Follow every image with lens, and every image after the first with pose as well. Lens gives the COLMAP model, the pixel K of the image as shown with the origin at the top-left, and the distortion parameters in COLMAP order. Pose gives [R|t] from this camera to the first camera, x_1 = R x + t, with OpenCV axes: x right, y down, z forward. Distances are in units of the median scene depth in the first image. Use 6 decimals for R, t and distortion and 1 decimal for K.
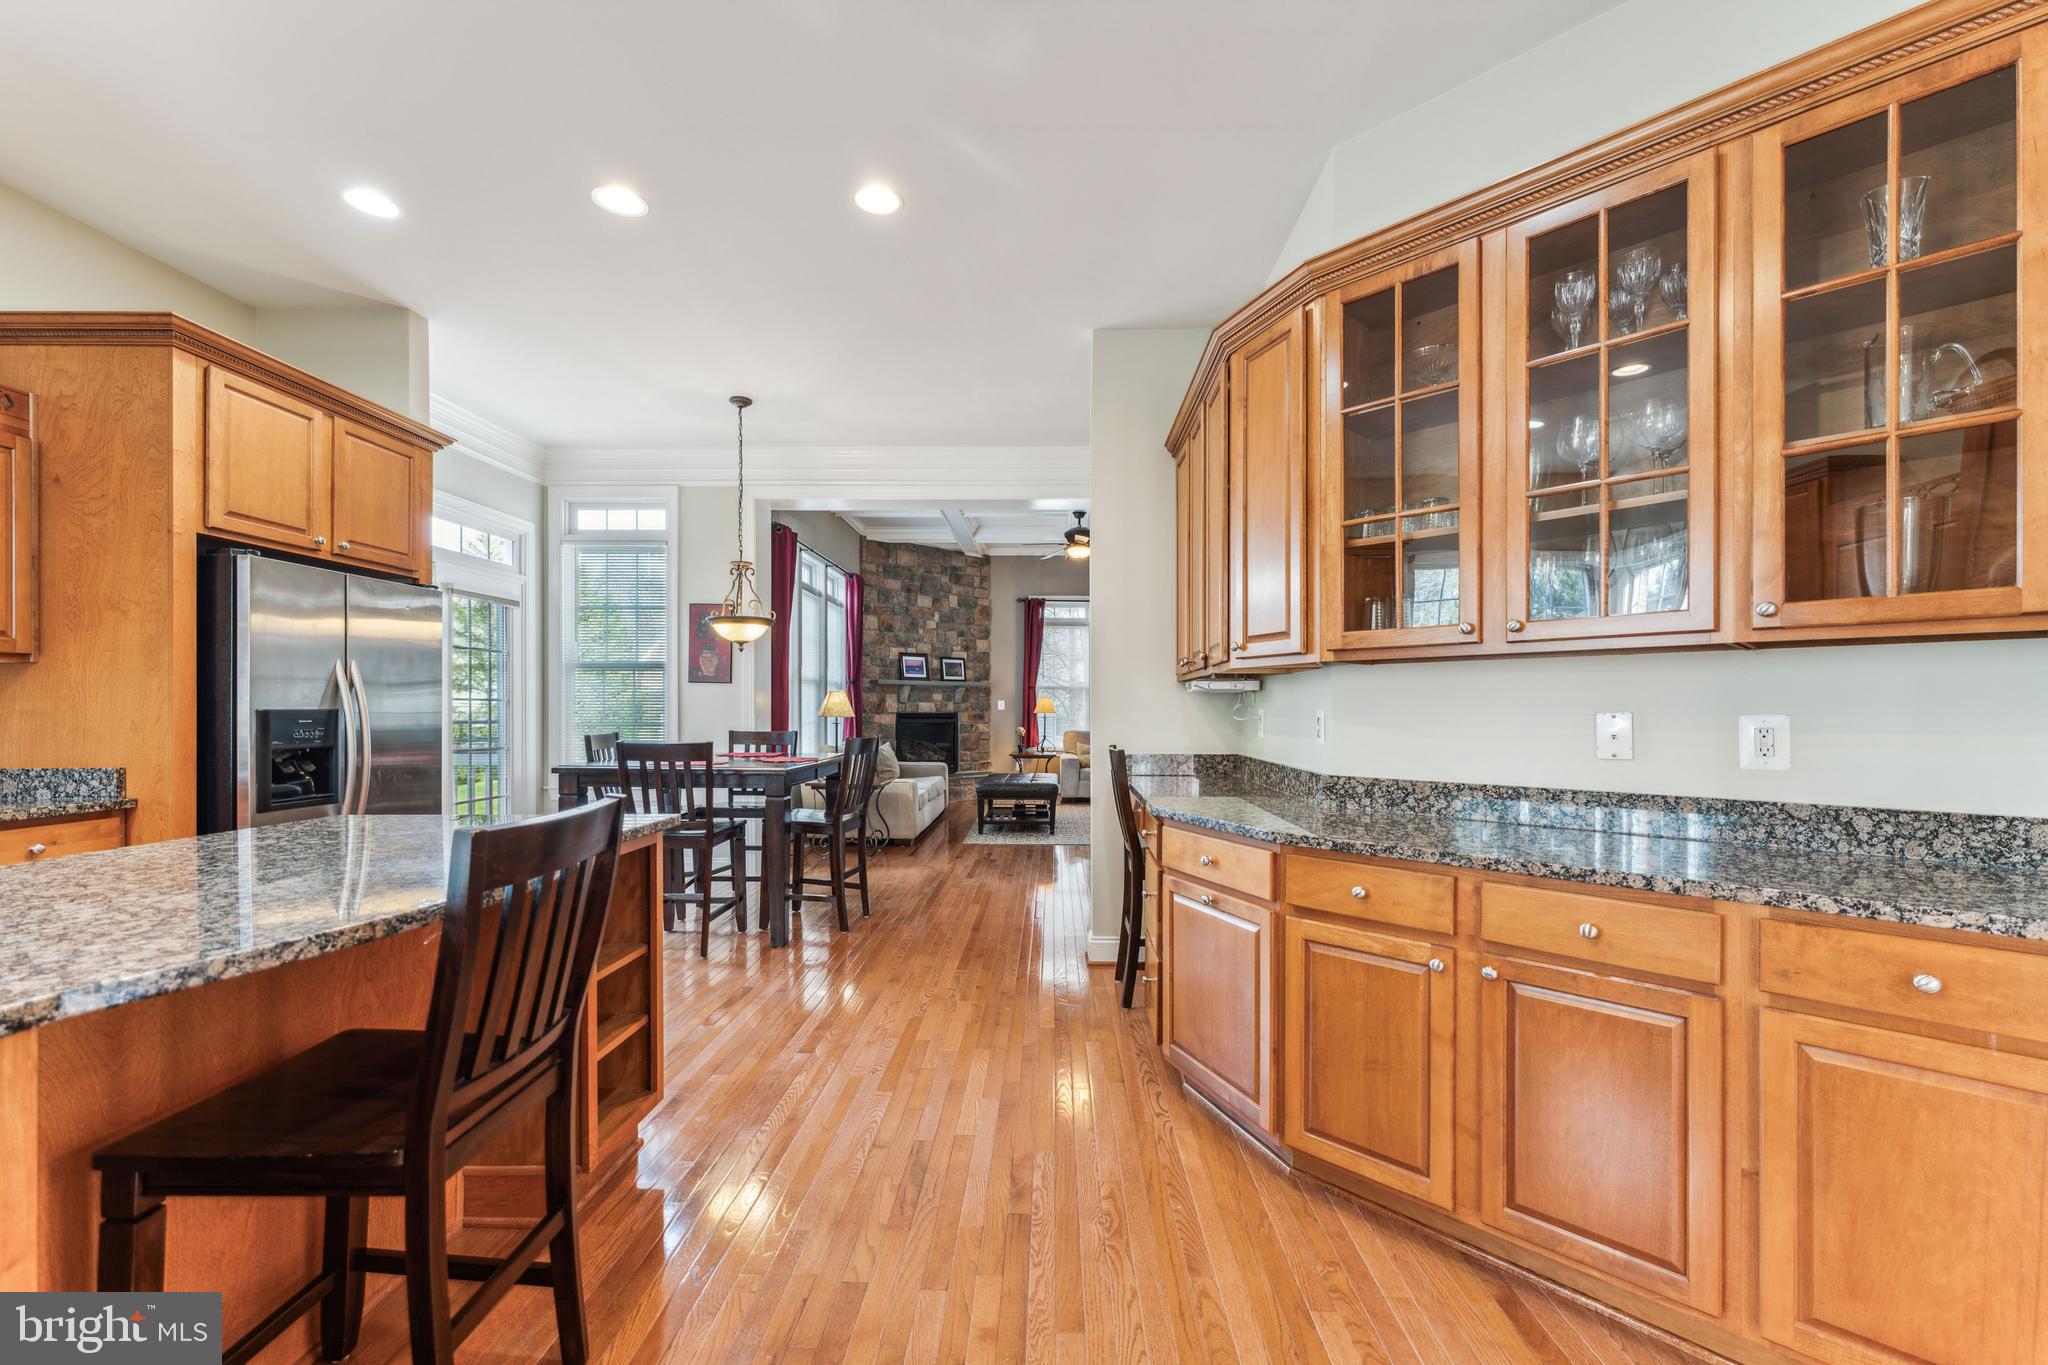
lens RADIAL K [[843.5, 0, 1033.2], [0, 843.5, 709.8], [0, 0, 1]] dist [0.000847, -0.000184]
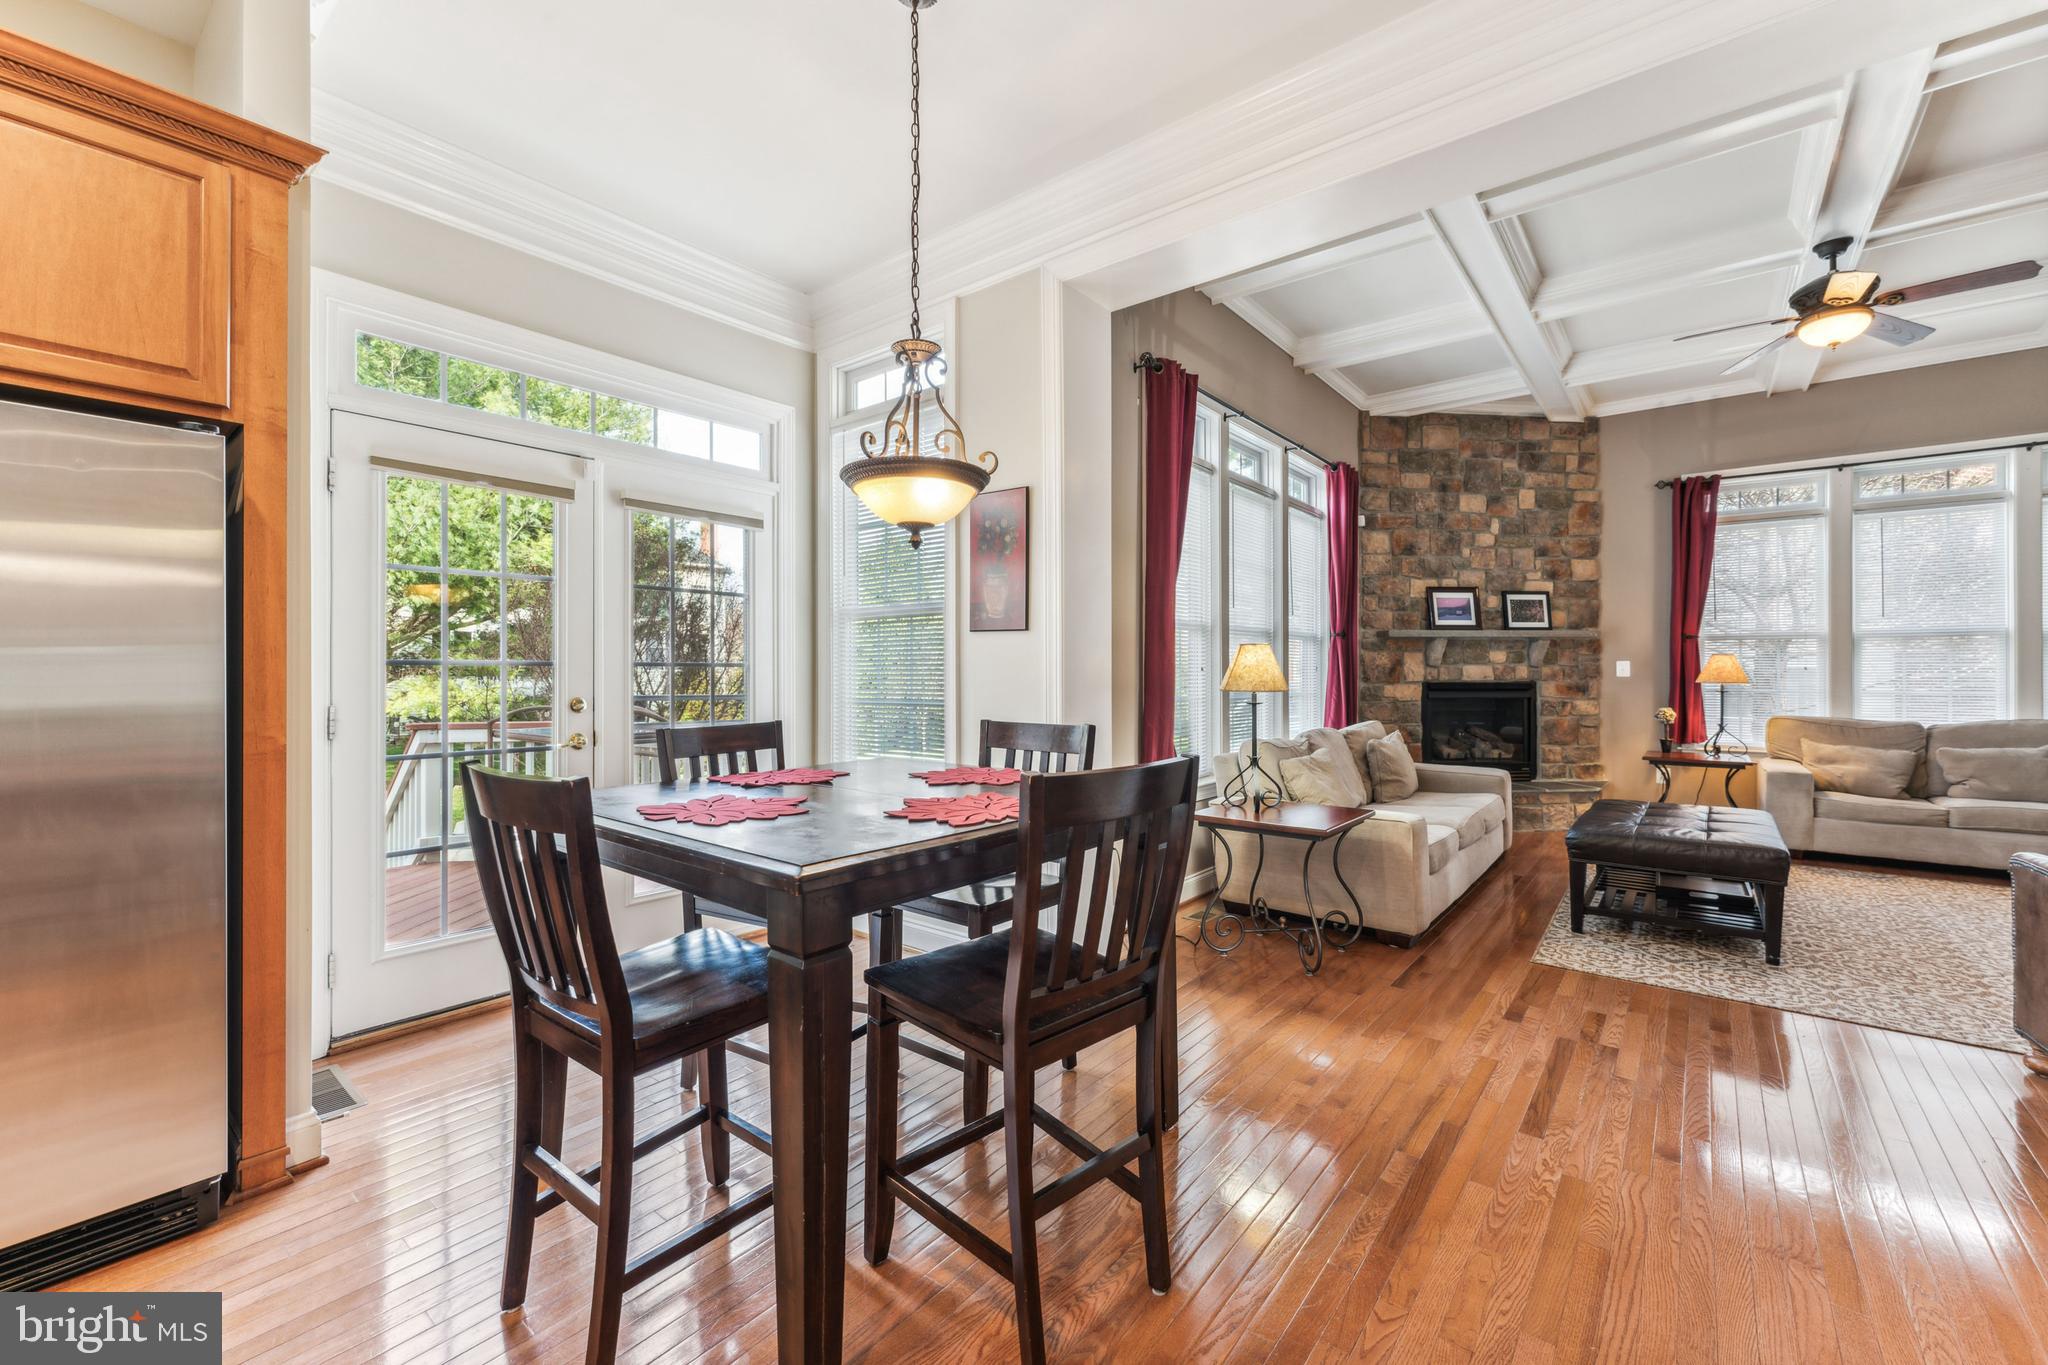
lens RADIAL K [[843.5, 0, 1033.7], [0, 843.5, 673.6], [0, 0, 1]] dist [0.000847, -0.000184]
pose [[0.799328, -0.004363, -0.600879, -0.041599], [0.002326, 0.999989, -0.004167, -0.002282], [0.600890, 0.001933, 0.799329, 0.908523]]
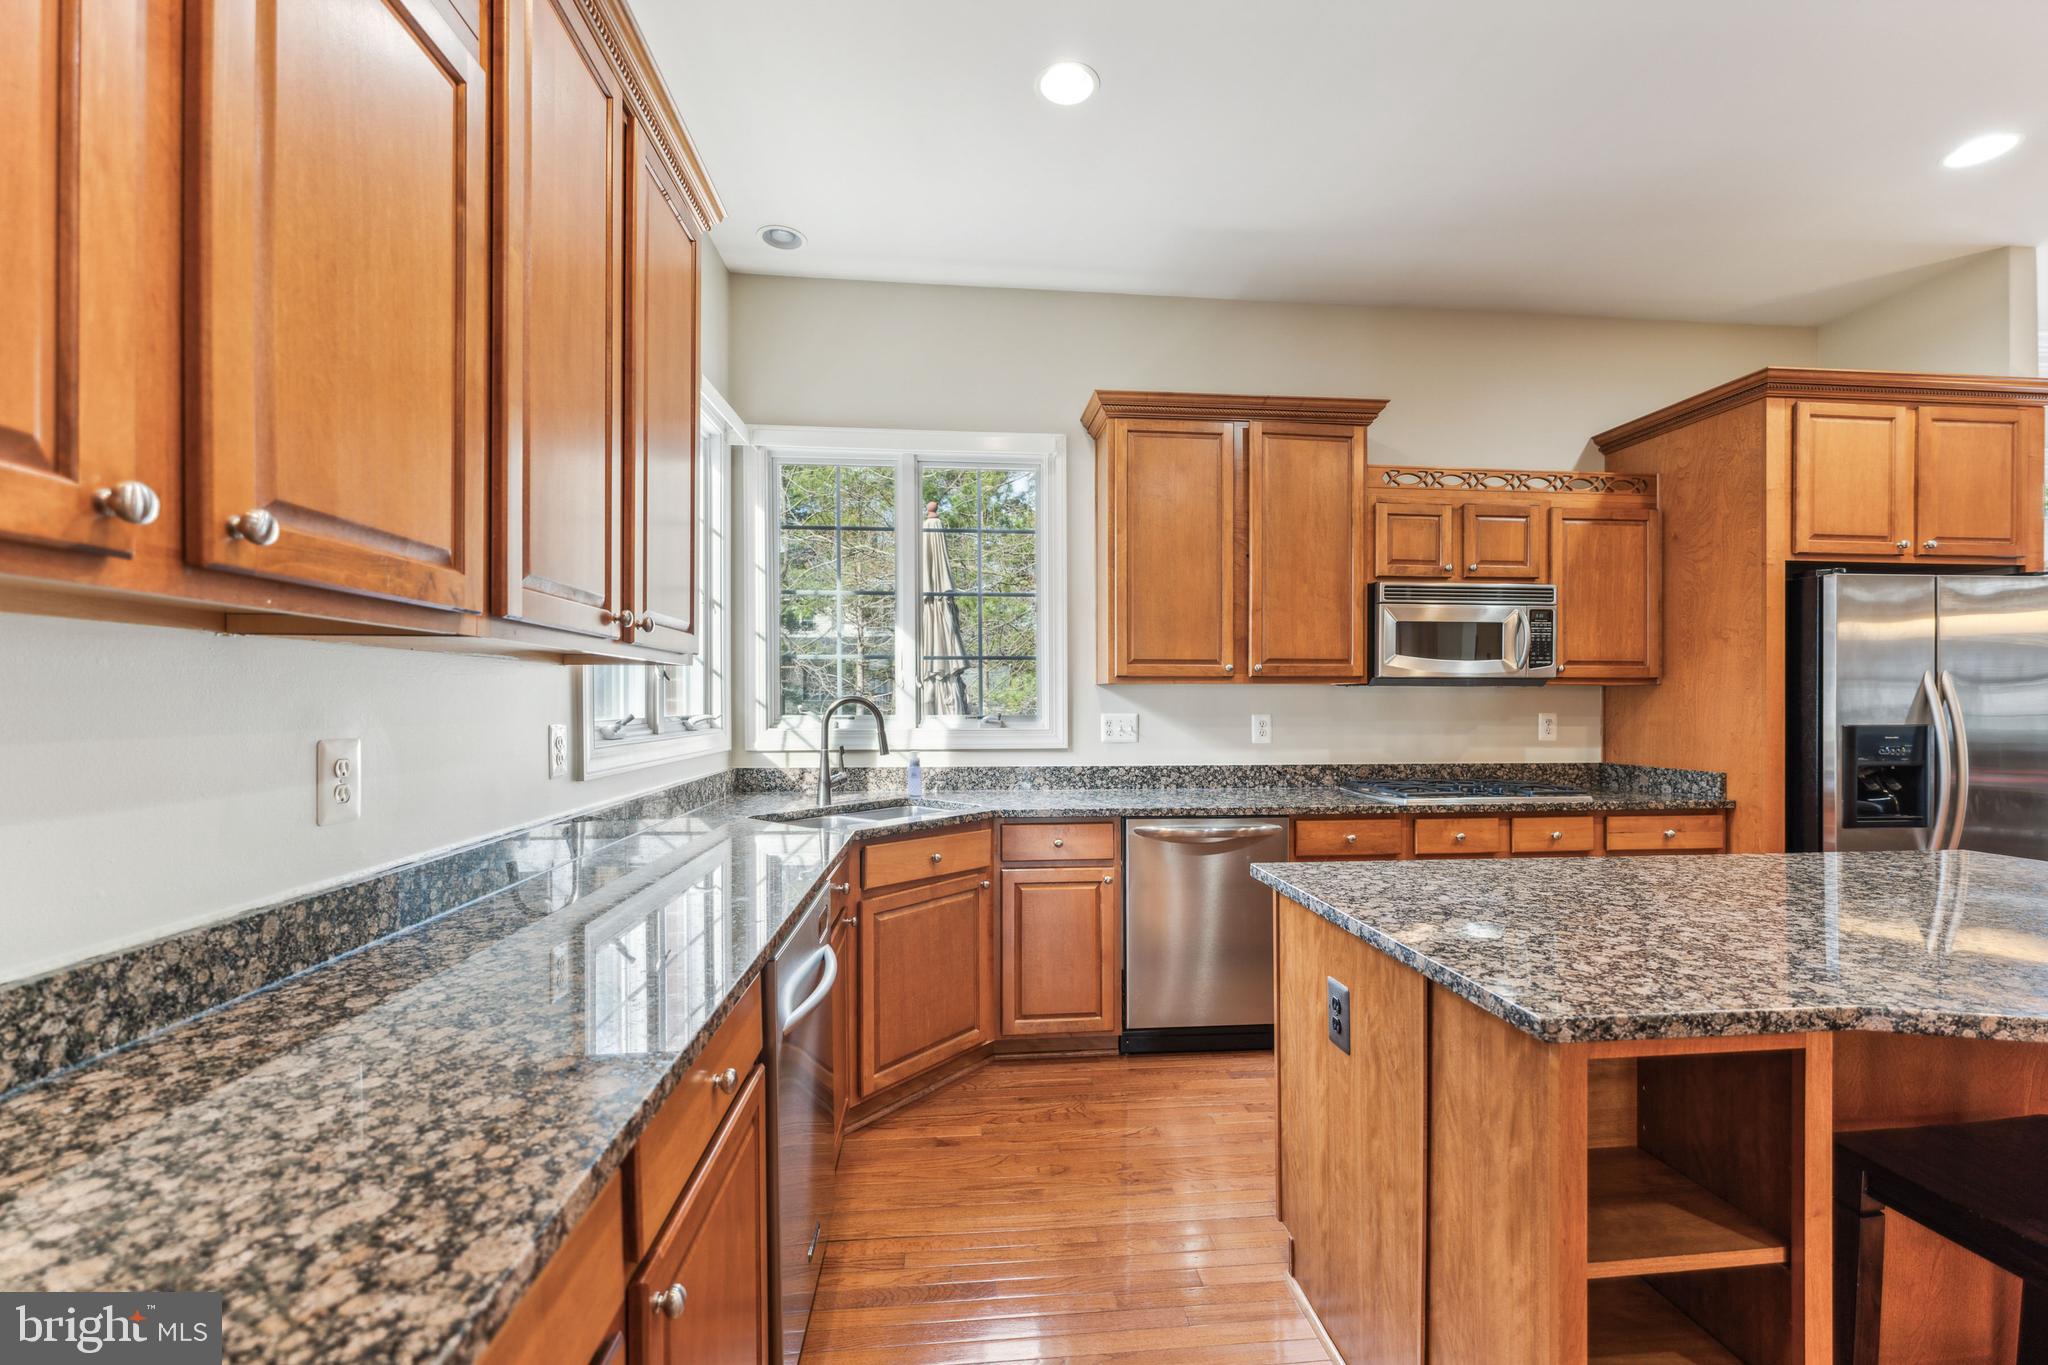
lens RADIAL K [[843.5, 0, 1037.4], [0, 843.5, 700.9], [0, 0, 1]] dist [0.000847, -0.000184]
pose [[0.129496, -0.000155, -0.991580, -0.033993], [-0.001546, 0.999999, -0.000359, -0.022100], [0.991579, 0.001579, 0.129496, -0.071085]]
